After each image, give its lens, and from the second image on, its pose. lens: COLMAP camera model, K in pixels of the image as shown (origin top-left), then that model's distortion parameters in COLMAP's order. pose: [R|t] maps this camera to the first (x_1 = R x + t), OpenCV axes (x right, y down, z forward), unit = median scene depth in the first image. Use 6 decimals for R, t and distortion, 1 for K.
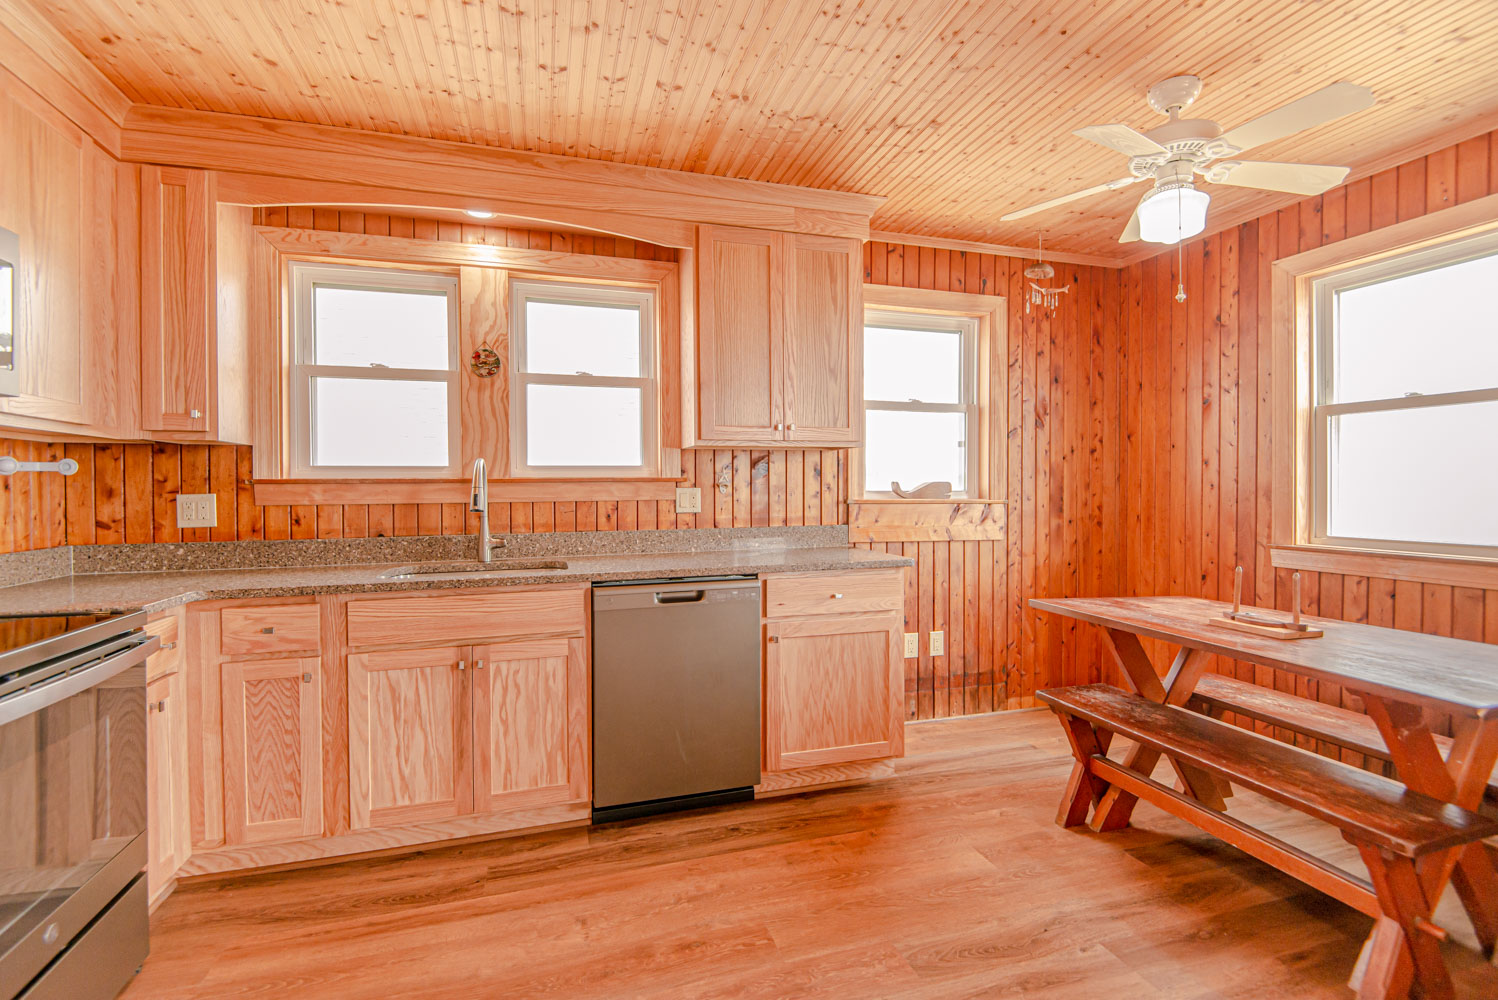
lens RADIAL K [[683.7, 0, 744.2], [0, 683.7, 497.5], [0, 0, 1]] dist [-0.008381, -0.000478]
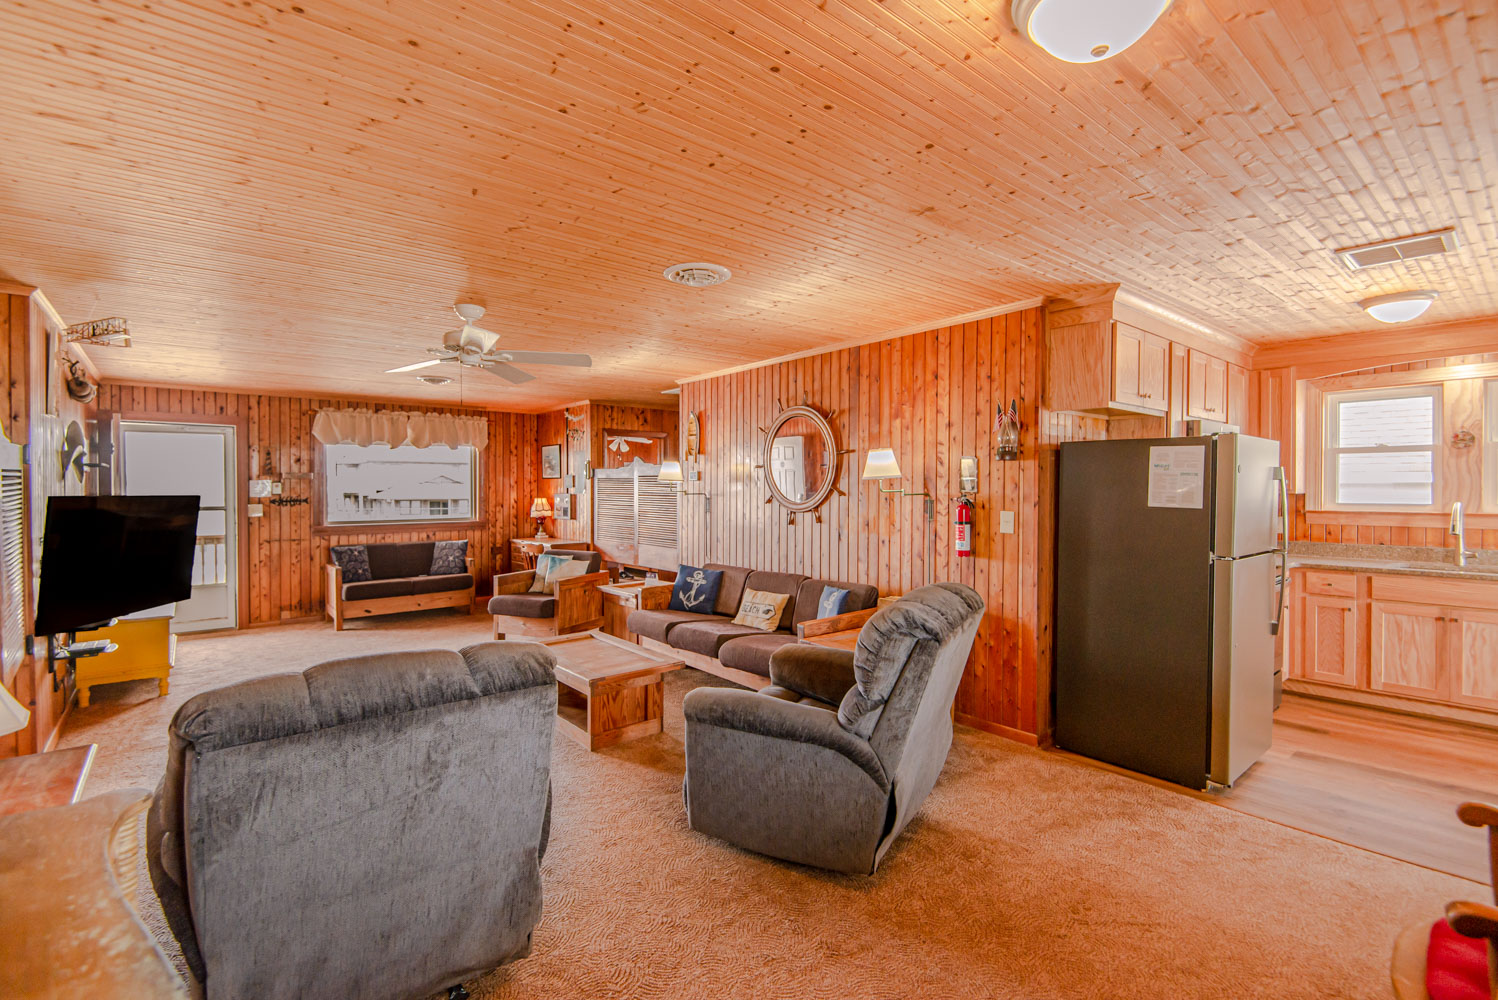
lens RADIAL K [[683.7, 0, 776.3], [0, 683.7, 494.5], [0, 0, 1]] dist [-0.008381, -0.000478]
pose [[0.414230, 0.013665, -0.910070, 0.423196], [-0.013503, 0.999870, 0.008867, -0.068806], [0.910072, 0.008616, 0.414360, -1.183947]]
